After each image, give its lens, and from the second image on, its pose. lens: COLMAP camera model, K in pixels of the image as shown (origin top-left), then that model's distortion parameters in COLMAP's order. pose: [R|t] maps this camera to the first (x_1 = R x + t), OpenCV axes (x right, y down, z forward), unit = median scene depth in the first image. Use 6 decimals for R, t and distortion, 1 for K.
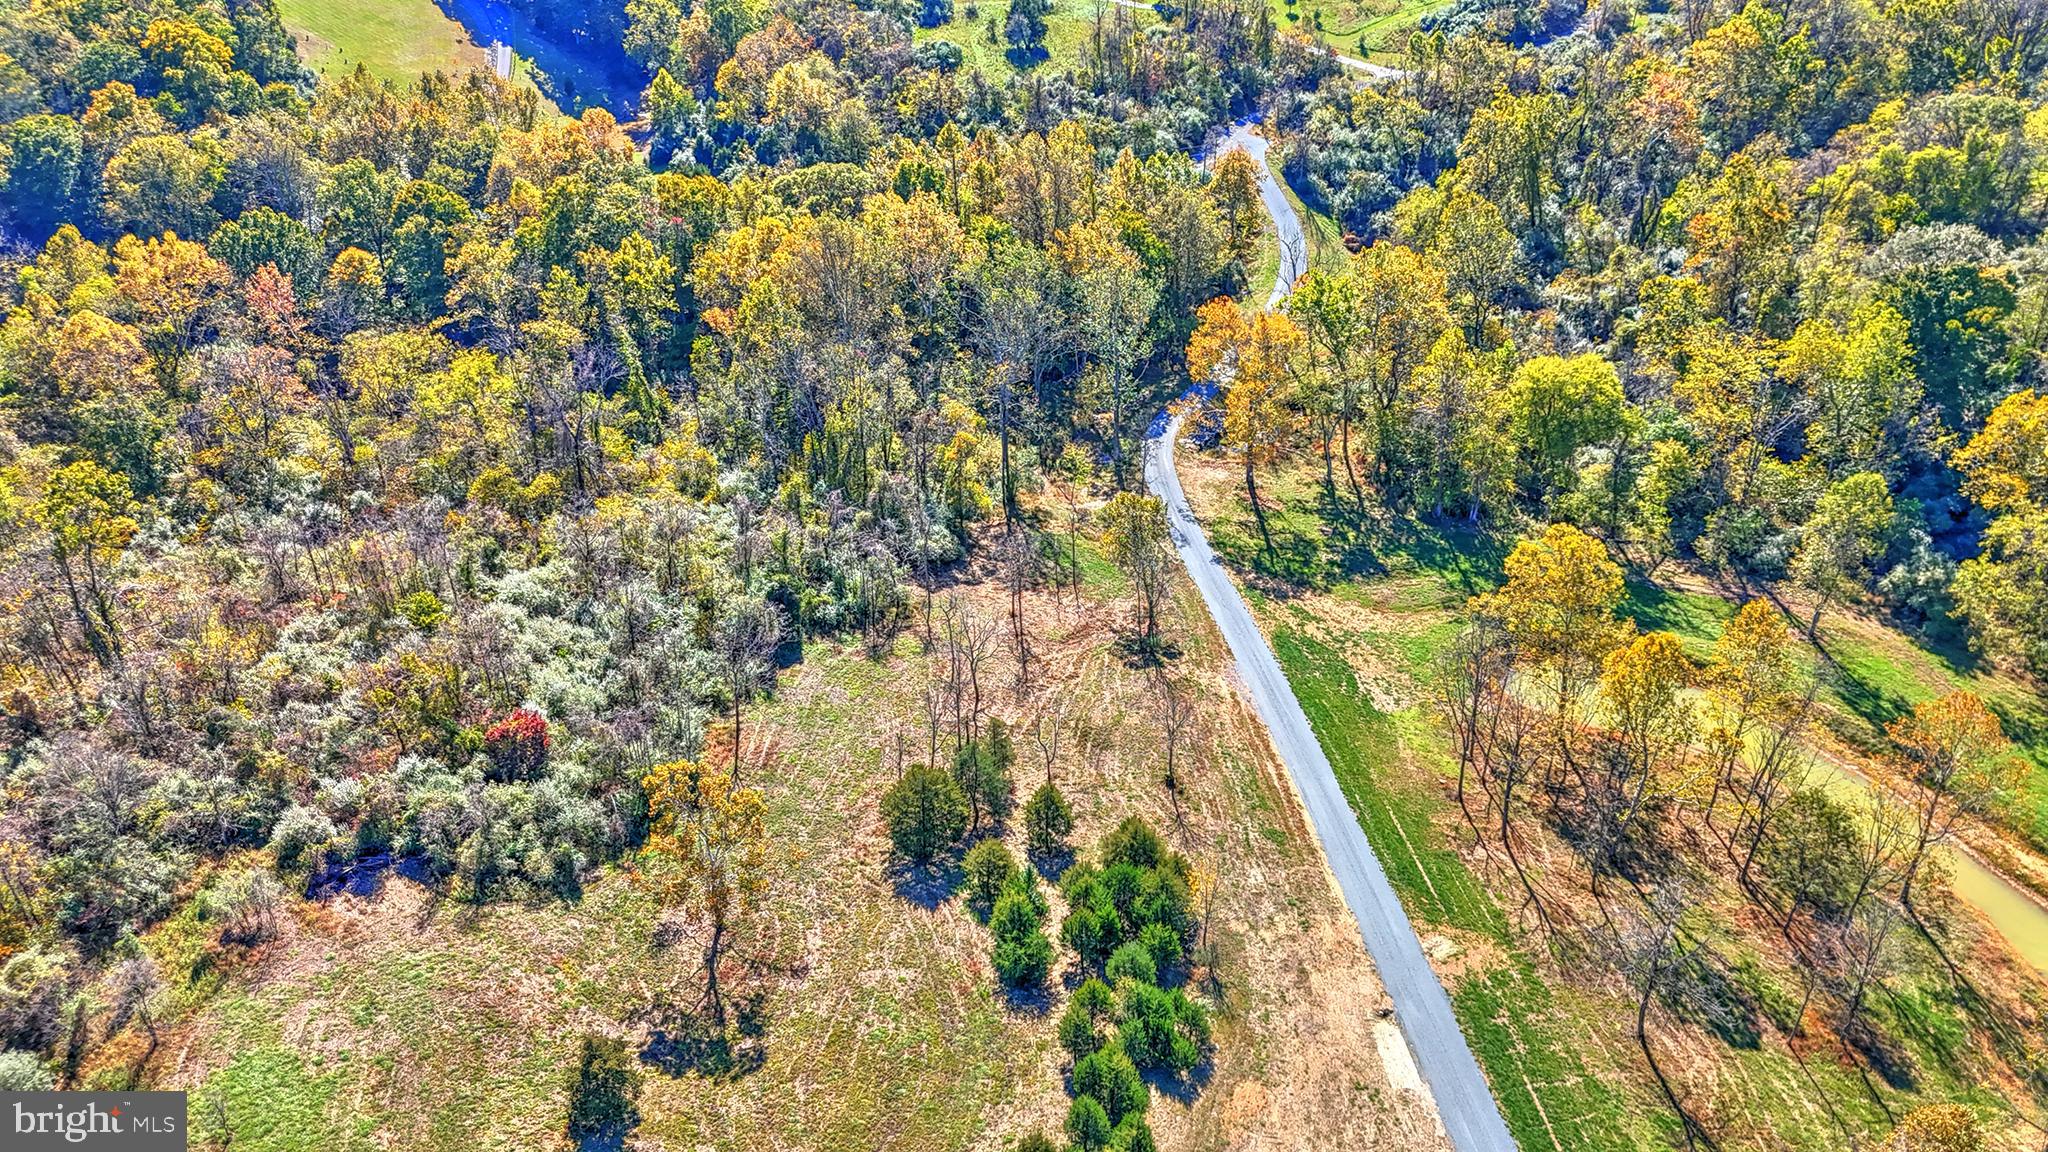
lens RADIAL K [[1509.1, 0, 1016.8], [0, 1509.1, 576.9], [0, 0, 1]] dist [0.073140, -0.069803]
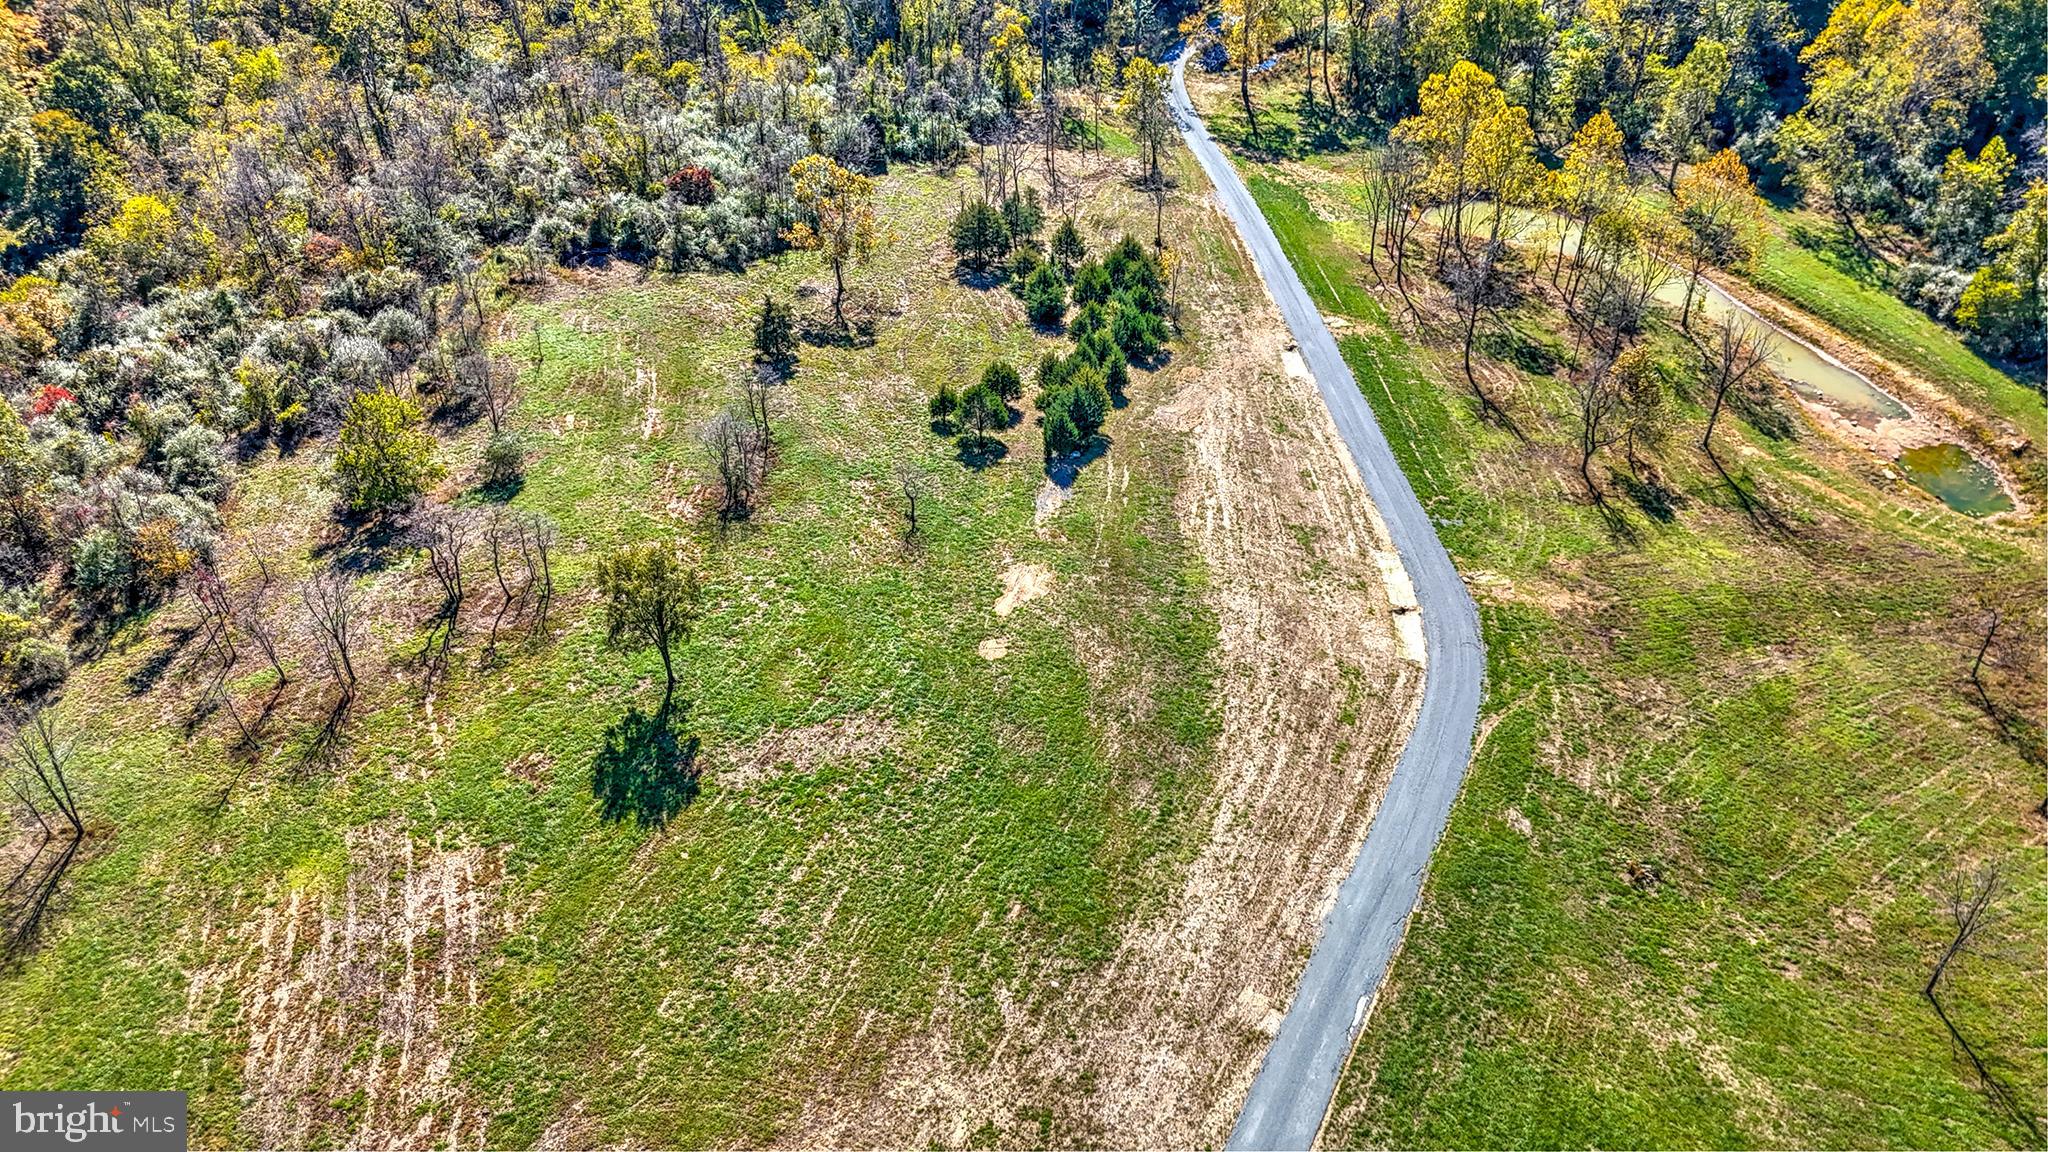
lens RADIAL K [[1509.1, 0, 1024.9], [0, 1509.1, 570.1], [0, 0, 1]] dist [0.073140, -0.069803]
pose [[0.999552, 0.018337, -0.023659, 0.018909], [-0.015725, 0.994217, 0.106229, 0.295758], [0.025470, -0.105810, 0.994060, -0.413359]]
